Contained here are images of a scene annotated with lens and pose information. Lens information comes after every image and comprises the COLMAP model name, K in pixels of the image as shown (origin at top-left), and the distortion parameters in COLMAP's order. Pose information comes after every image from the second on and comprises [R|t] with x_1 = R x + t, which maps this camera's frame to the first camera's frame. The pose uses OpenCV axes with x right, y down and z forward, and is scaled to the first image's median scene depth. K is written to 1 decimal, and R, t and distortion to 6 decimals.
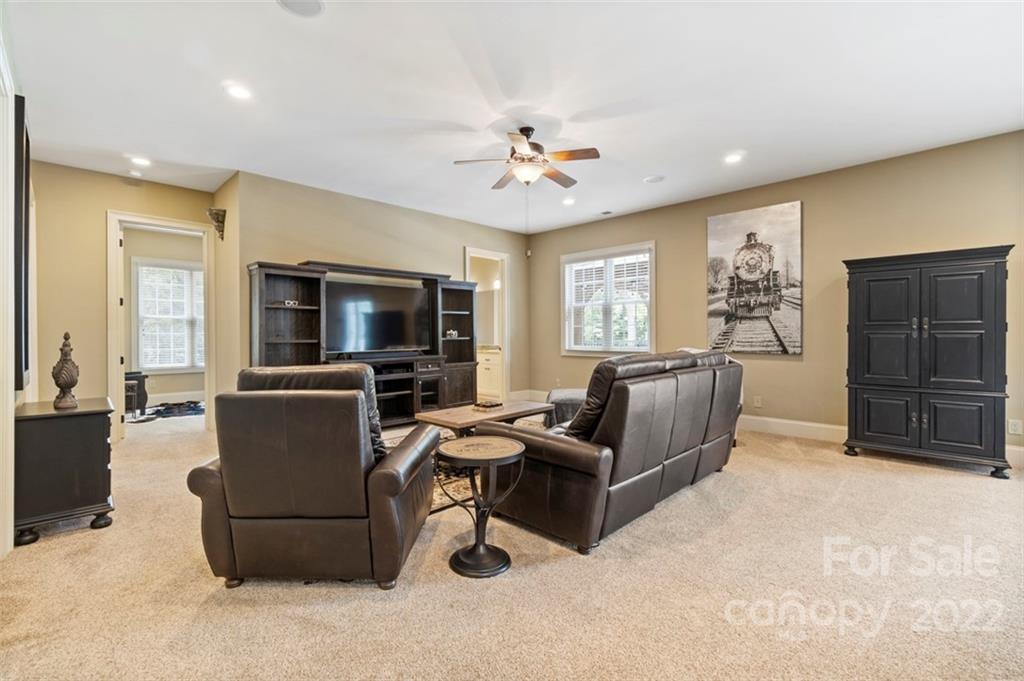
lens RADIAL K [[447.9, 0, 500.5], [0, 447.9, 338.6], [0, 0, 1]] dist [-0.001262, -0.000023]
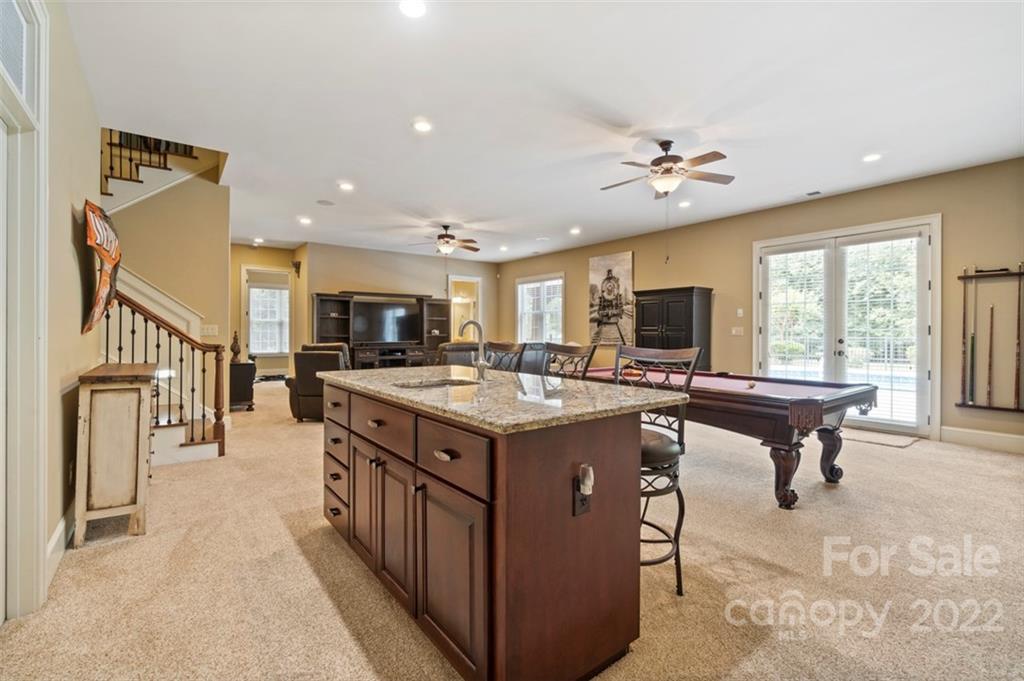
lens RADIAL K [[439.1, 0, 496.8], [0, 439.1, 336.4], [0, 0, 1]] dist [-0.000145, 0.000047]
pose [[0.990602, 0.008240, -0.136530, 0.373384], [-0.008227, 0.999966, 0.000661, 0.002000], [0.136531, 0.000468, 0.990636, -0.583120]]
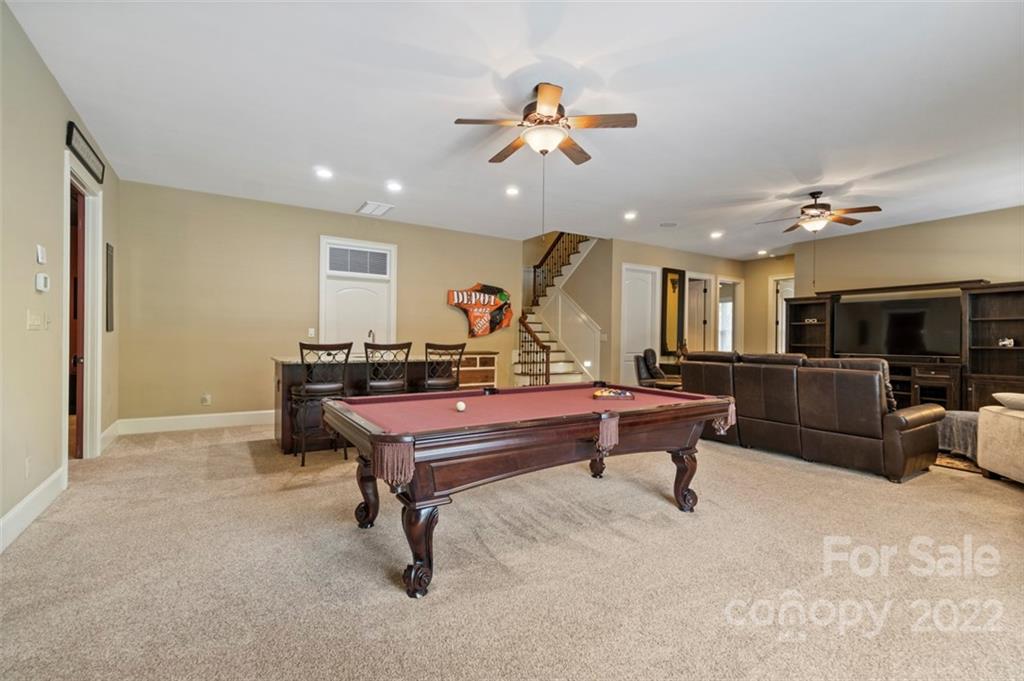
lens RADIAL K [[443.6, 0, 512.0], [0, 443.6, 340.5], [0, 0, 1]] dist [0.002354, 0.000806]
pose [[-0.207458, 0.009907, -0.978194, 1.108712], [-0.016561, 0.999770, 0.013638, -0.011890], [0.978104, 0.019029, -0.207246, 0.267006]]
